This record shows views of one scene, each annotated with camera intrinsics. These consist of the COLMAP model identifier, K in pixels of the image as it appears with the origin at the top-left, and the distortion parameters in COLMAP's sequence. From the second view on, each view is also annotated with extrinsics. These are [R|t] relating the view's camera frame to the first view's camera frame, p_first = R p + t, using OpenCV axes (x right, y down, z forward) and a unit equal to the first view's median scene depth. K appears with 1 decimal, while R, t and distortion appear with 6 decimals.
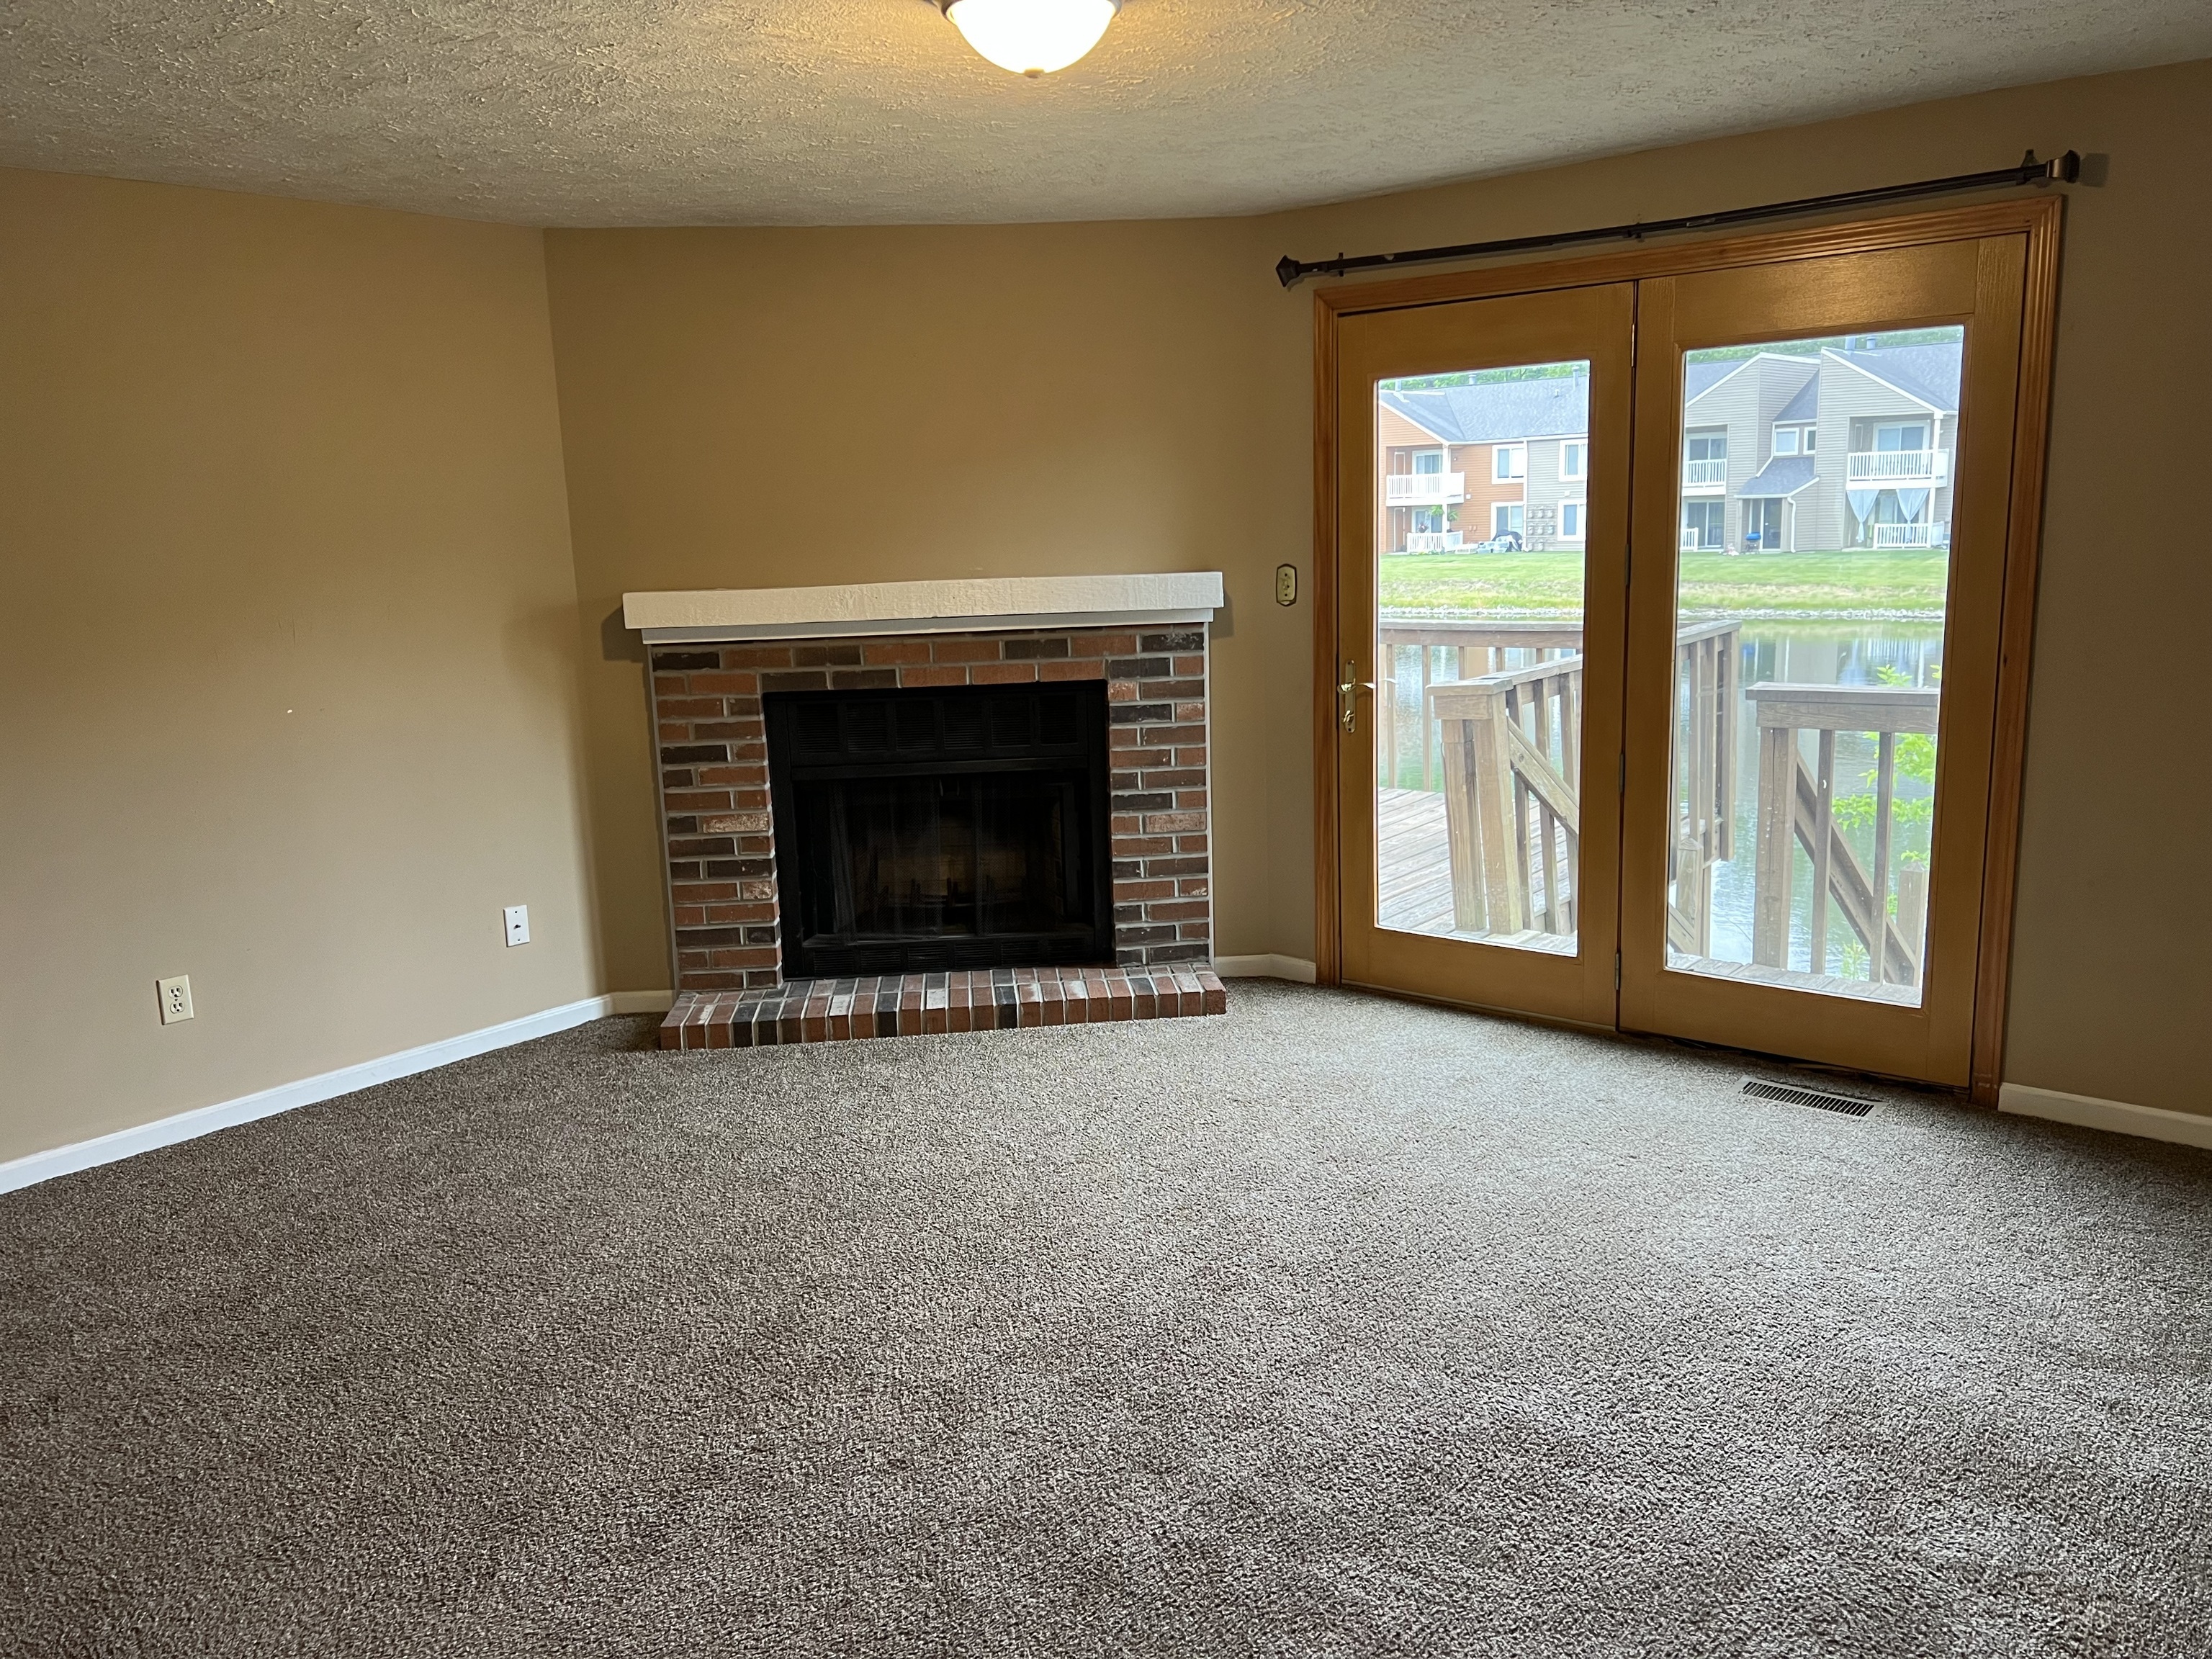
lens RADIAL K [[1661.8, 0, 1167.3], [0, 1661.8, 861.8], [0, 0, 1]] dist [0.049626, -0.036324]
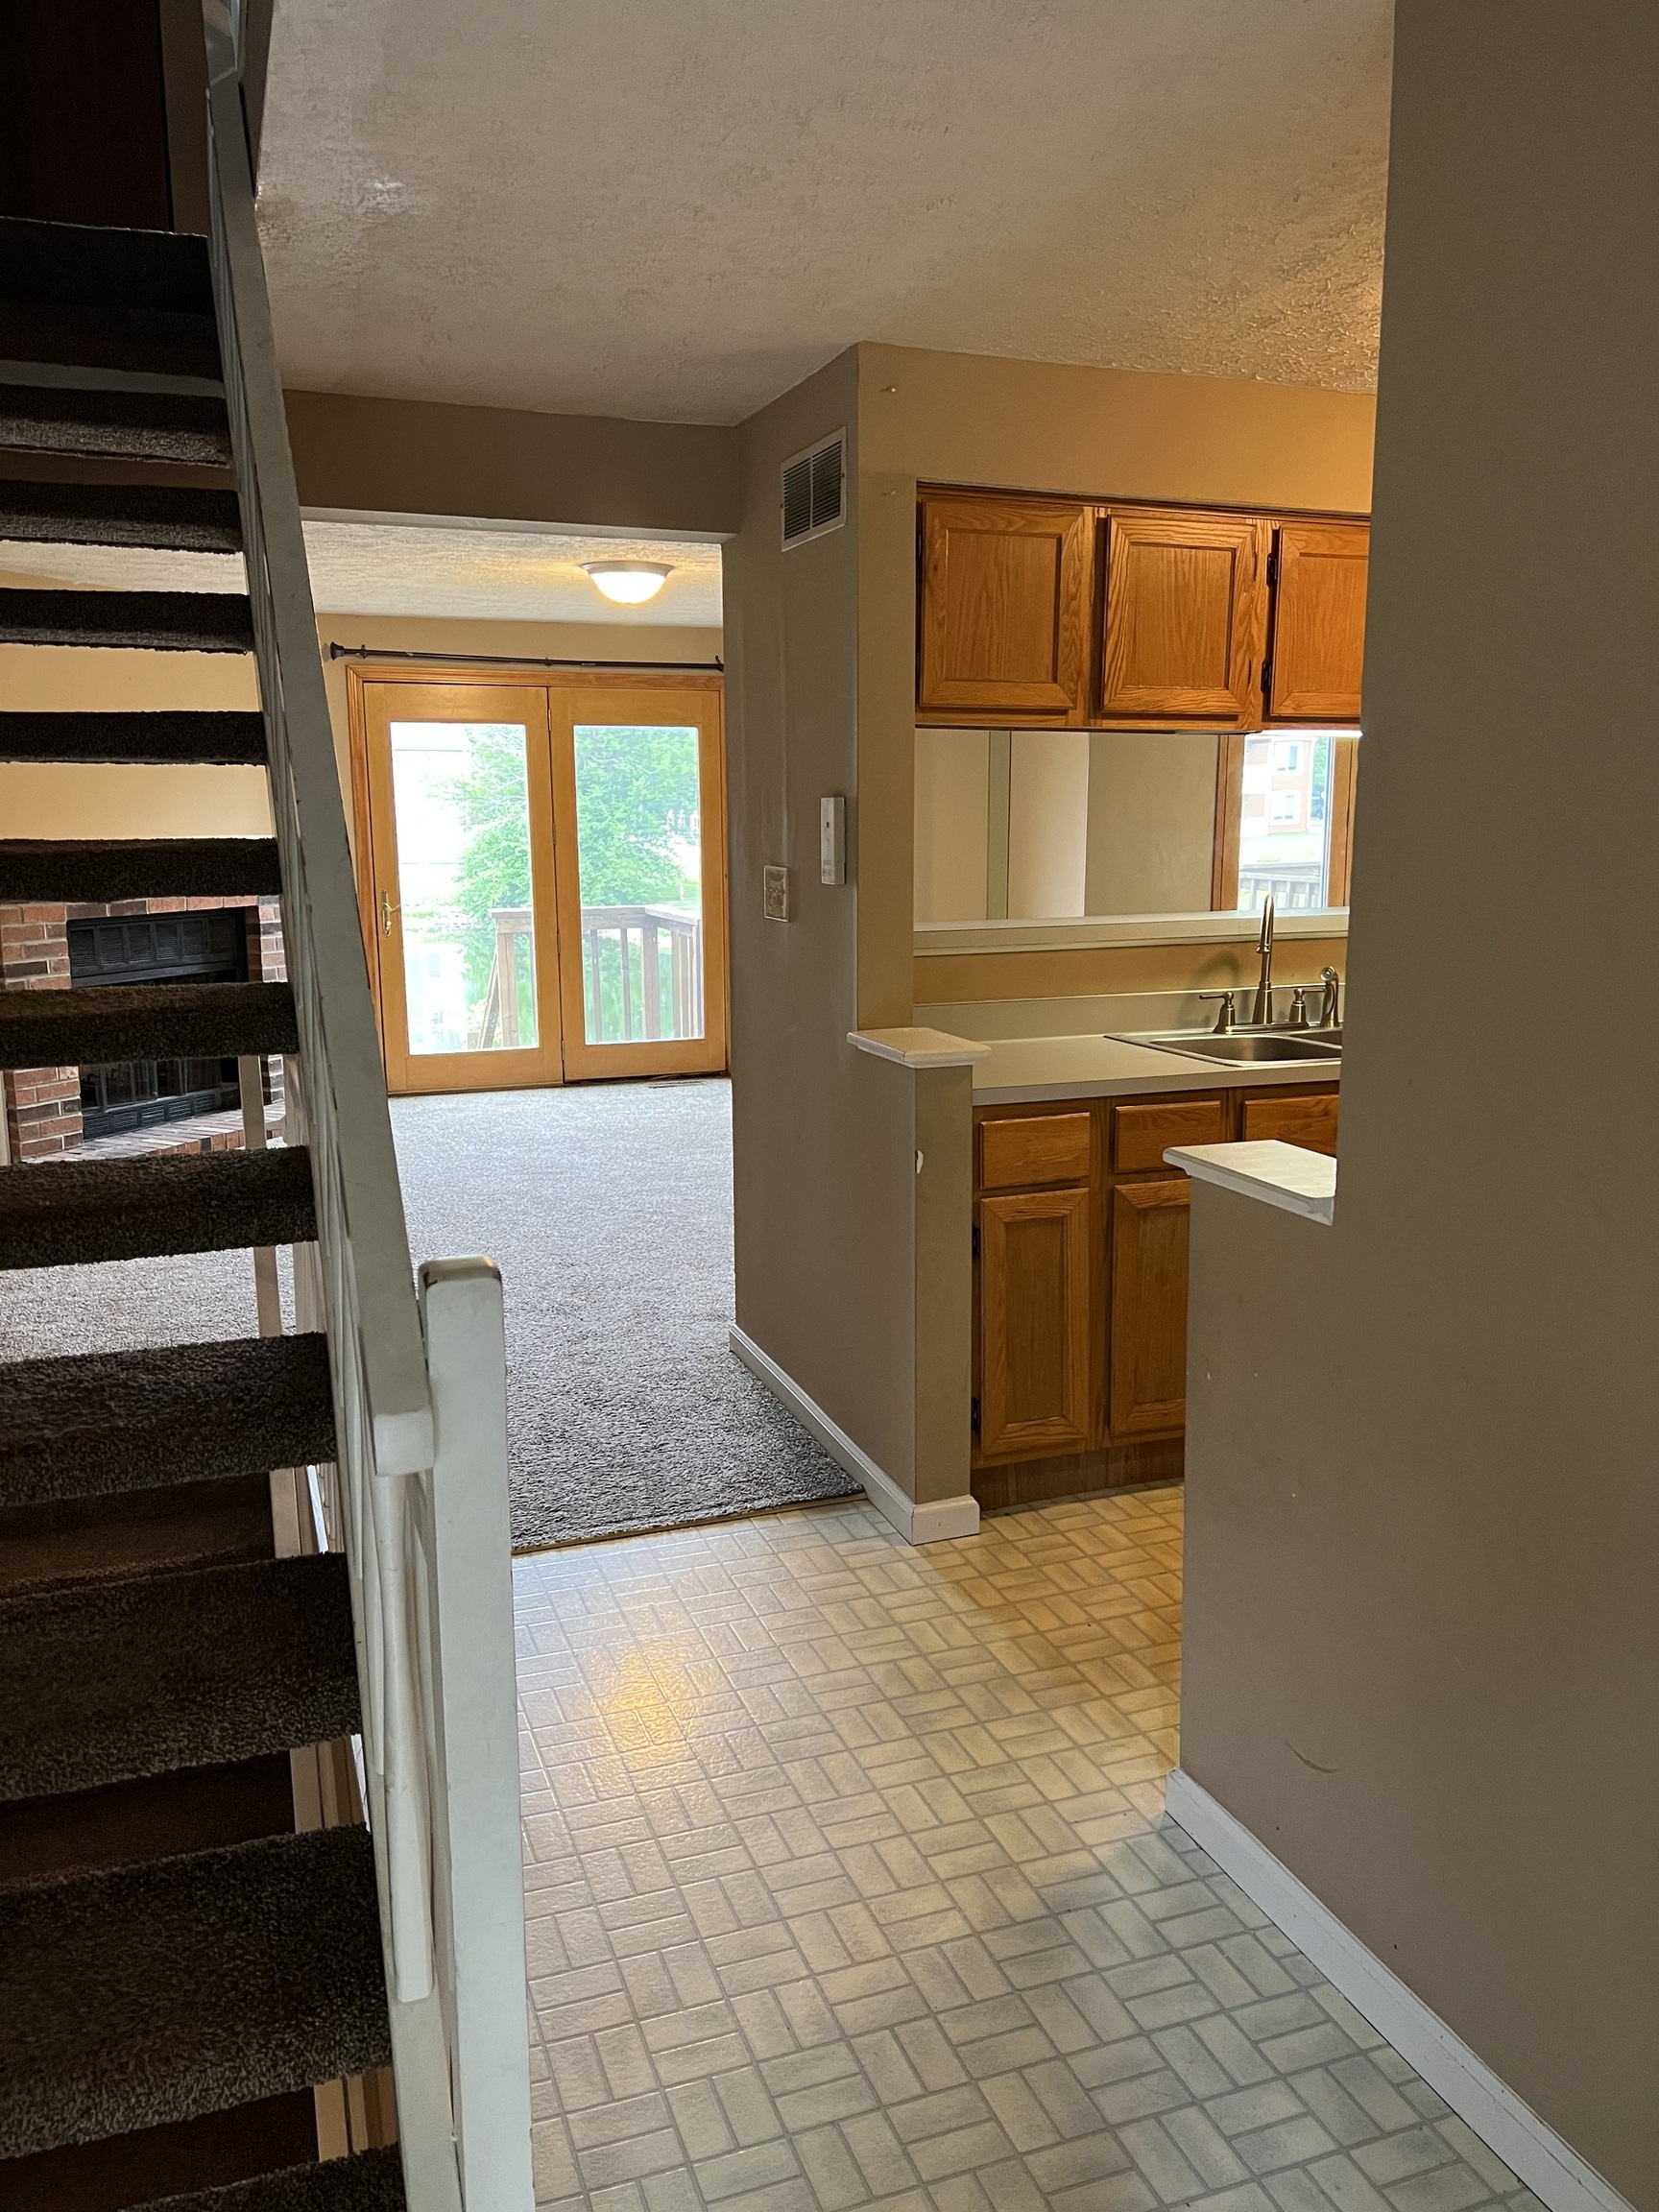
lens RADIAL K [[1661.8, 0, 837.8], [0, 1661.8, 1121.0], [0, 0, 1]] dist [0.049626, -0.036324]
pose [[0.496396, -0.133218, 0.857814, -1.094592], [0.172186, 0.983631, 0.053118, 0.090120], [-0.850849, 0.121336, 0.511208, -0.186967]]
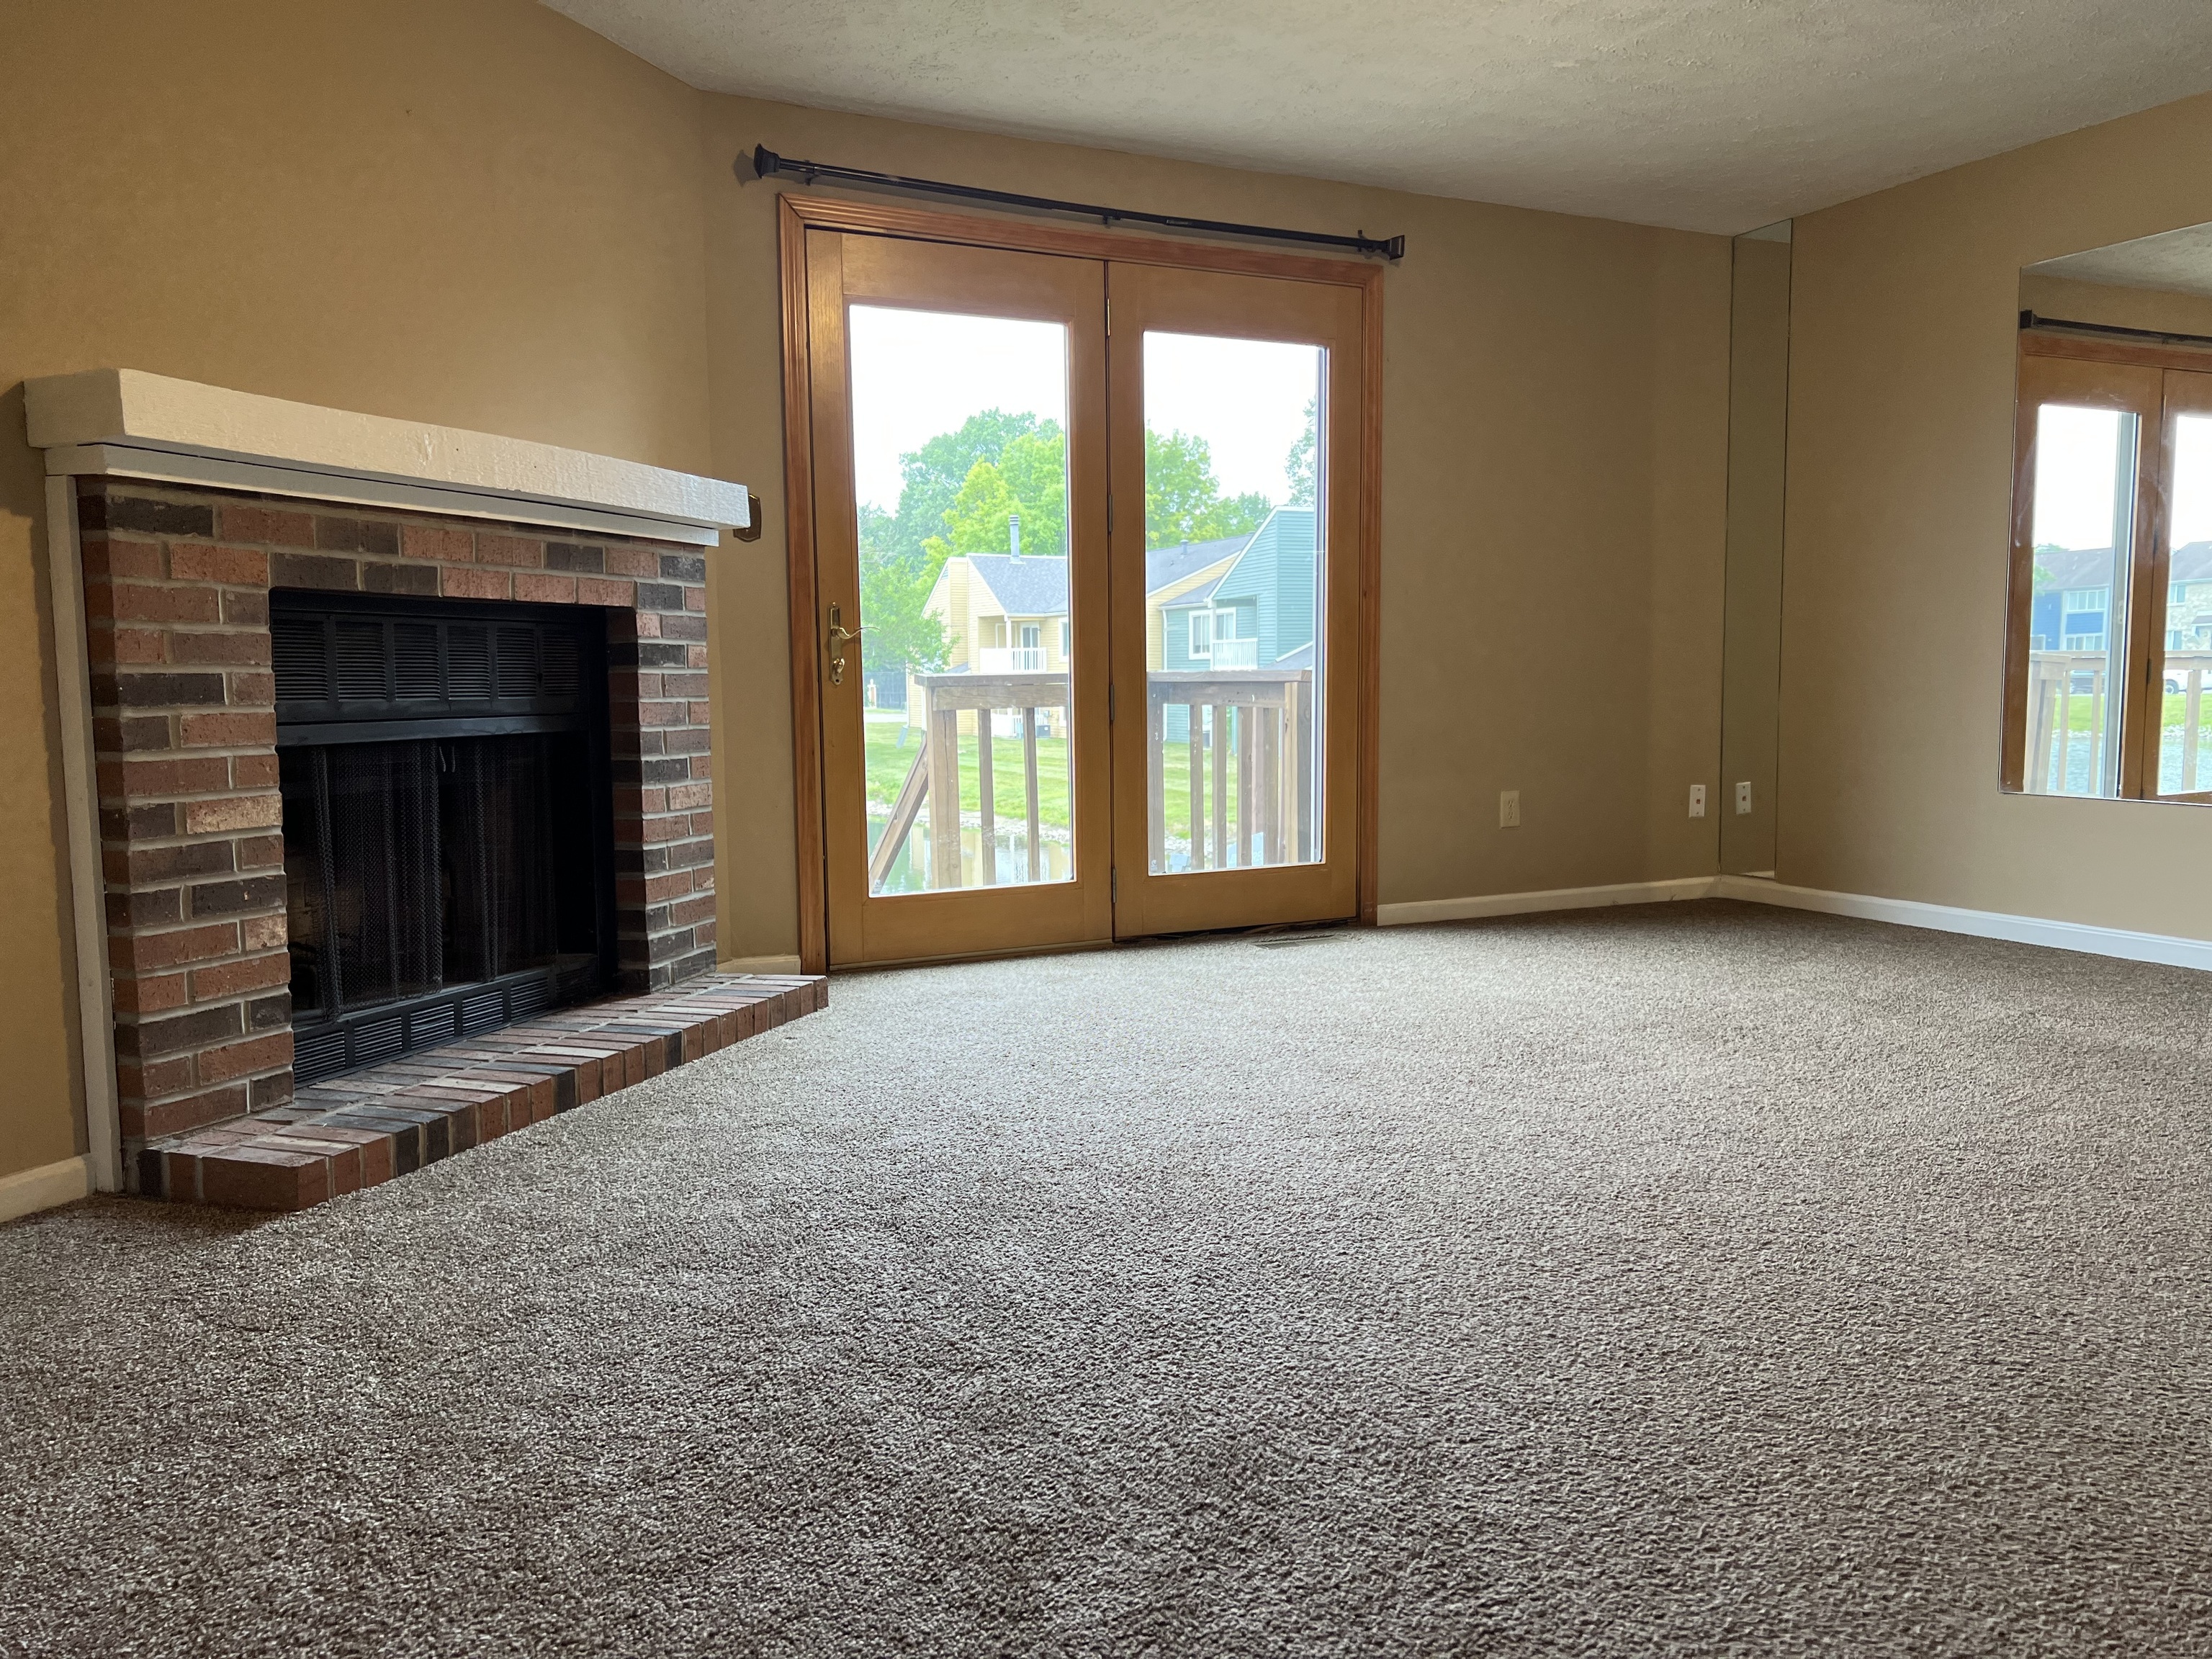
lens RADIAL K [[1661.8, 0, 1130.4], [0, 1661.8, 834.1], [0, 0, 1]] dist [0.049626, -0.036324]
pose [[0.417905, -0.060168, 0.906496, -0.649056], [0.195409, 0.980403, -0.025012, 0.056921], [-0.887226, 0.187590, 0.421473, 0.493533]]
